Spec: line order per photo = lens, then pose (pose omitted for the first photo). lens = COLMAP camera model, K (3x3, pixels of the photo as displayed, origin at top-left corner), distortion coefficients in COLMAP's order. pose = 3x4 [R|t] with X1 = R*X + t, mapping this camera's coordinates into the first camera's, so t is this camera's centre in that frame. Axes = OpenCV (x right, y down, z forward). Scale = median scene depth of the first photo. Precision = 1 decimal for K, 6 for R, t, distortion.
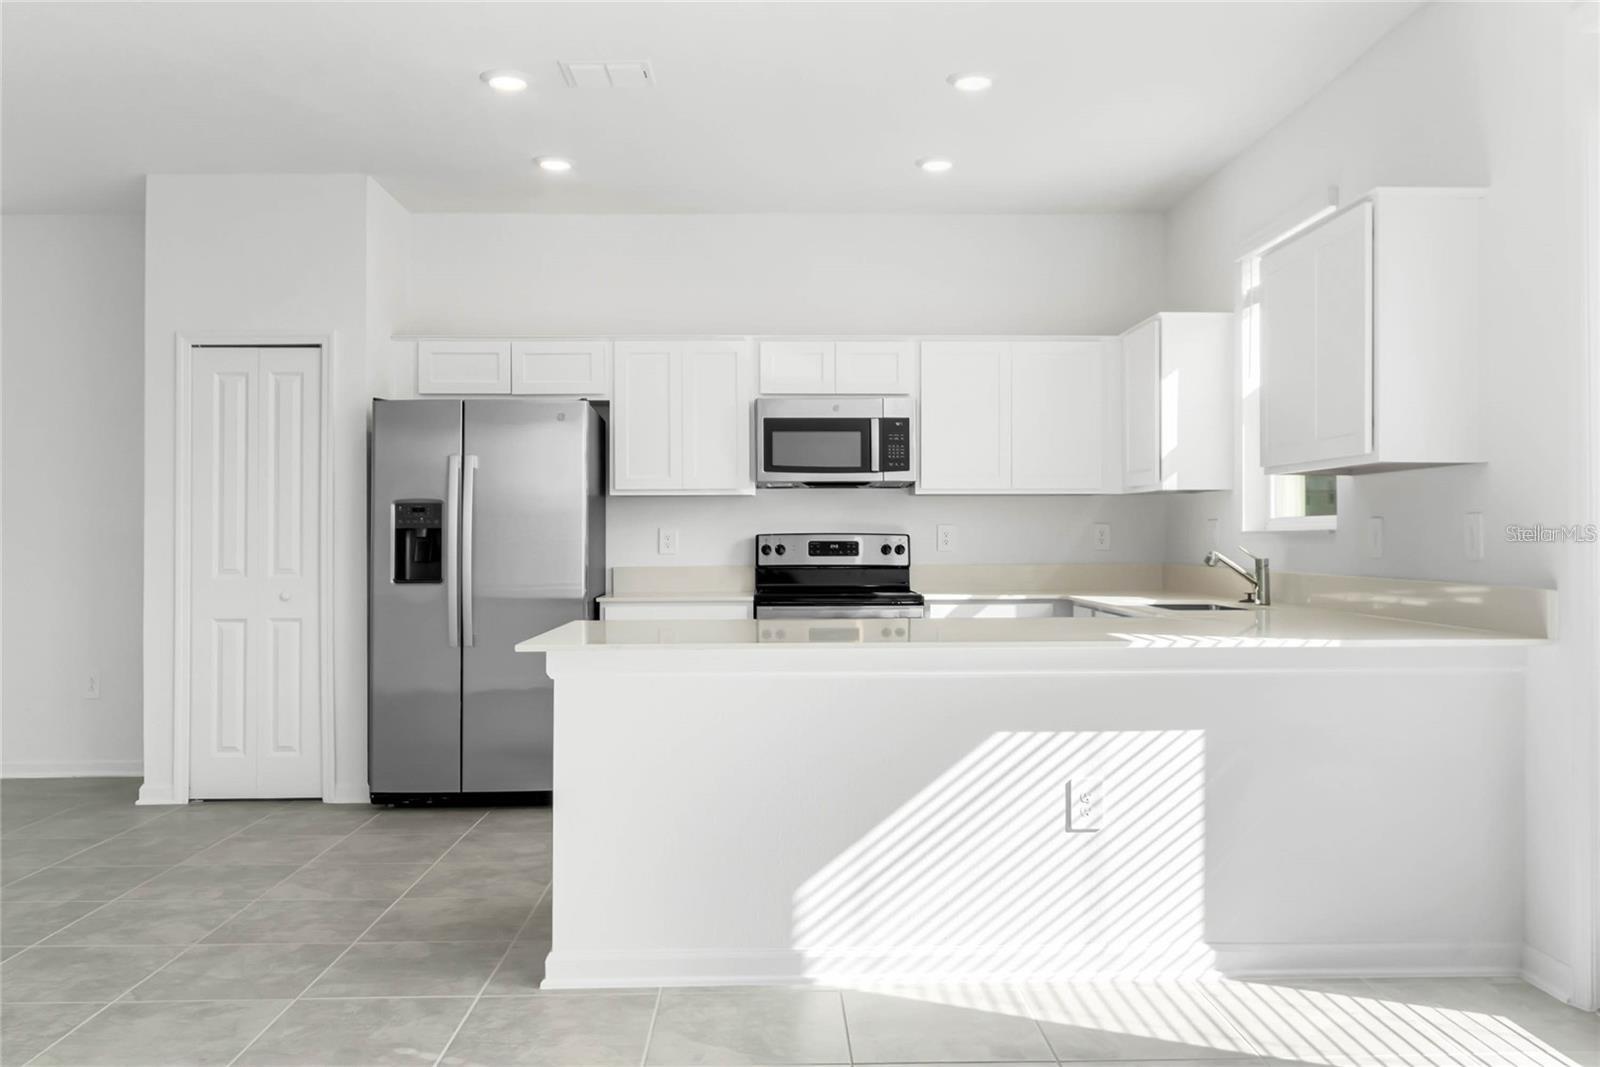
lens RADIAL K [[1284.3, 0, 797.9], [0, 1284.3, 532.8], [0, 0, 1]] dist [-0.007156, -0.005889]
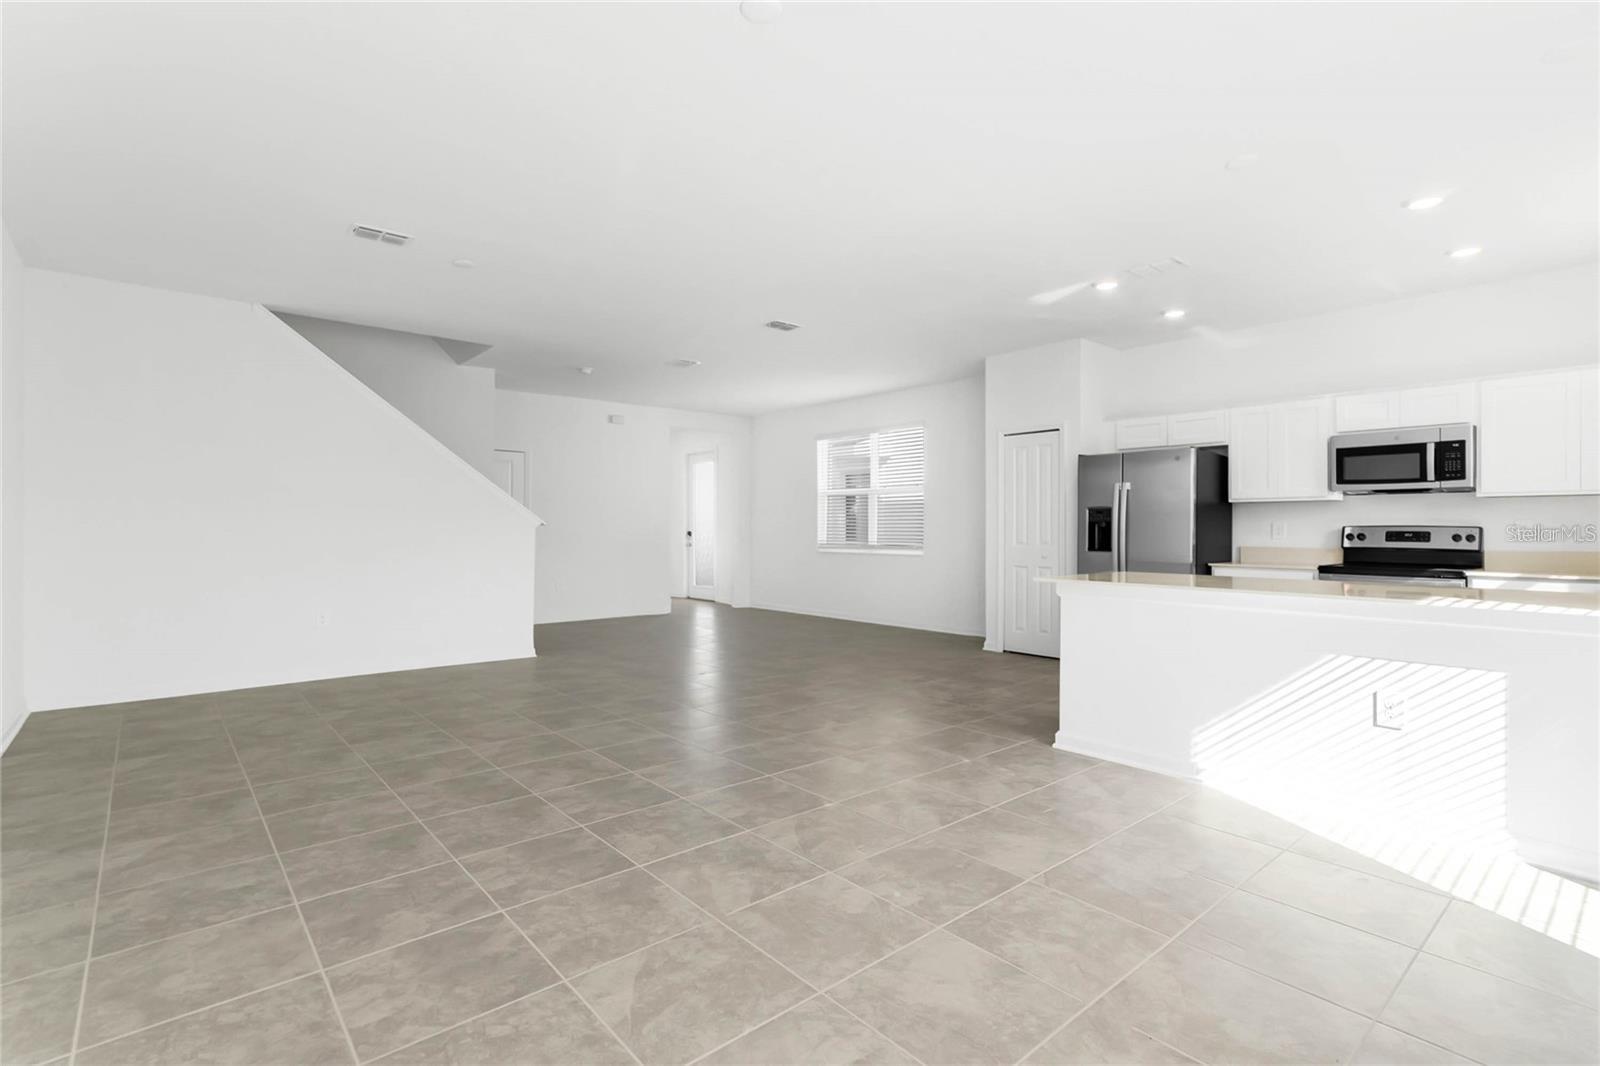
lens RADIAL K [[745.9, 0, 800.7], [0, 745.9, 526.2], [0, 0, 1]] dist [0.000186, 0.000190]
pose [[0.634038, 0.004749, -0.773287, 0.251369], [-0.002706, 0.999989, 0.003922, -0.000425], [0.773297, -0.000394, 0.634044, -0.035495]]
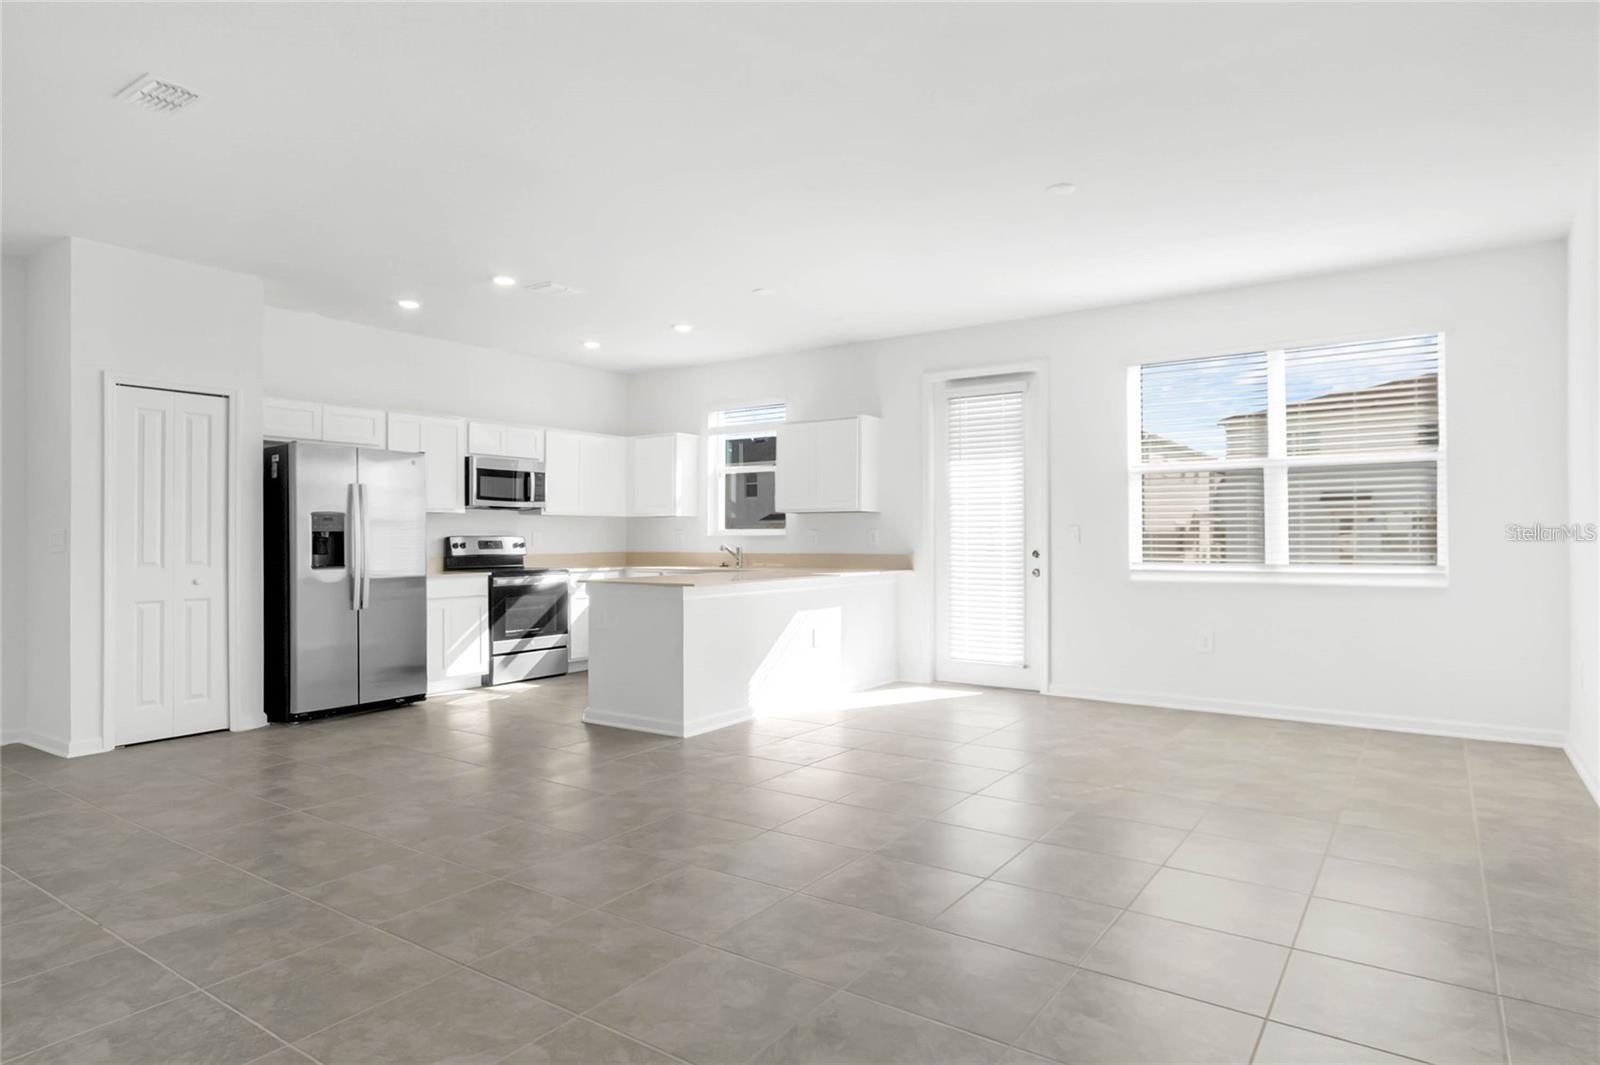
lens RADIAL K [[921.8, 0, 801.6], [0, 921.8, 535.2], [0, 0, 1]] dist [-0.003216, -0.000114]
pose [[0.593498, 0.003936, 0.804826, -0.754402], [-0.001845, 0.999992, -0.003530, 0.003283], [-0.804833, 0.000610, 0.593500, -0.067586]]
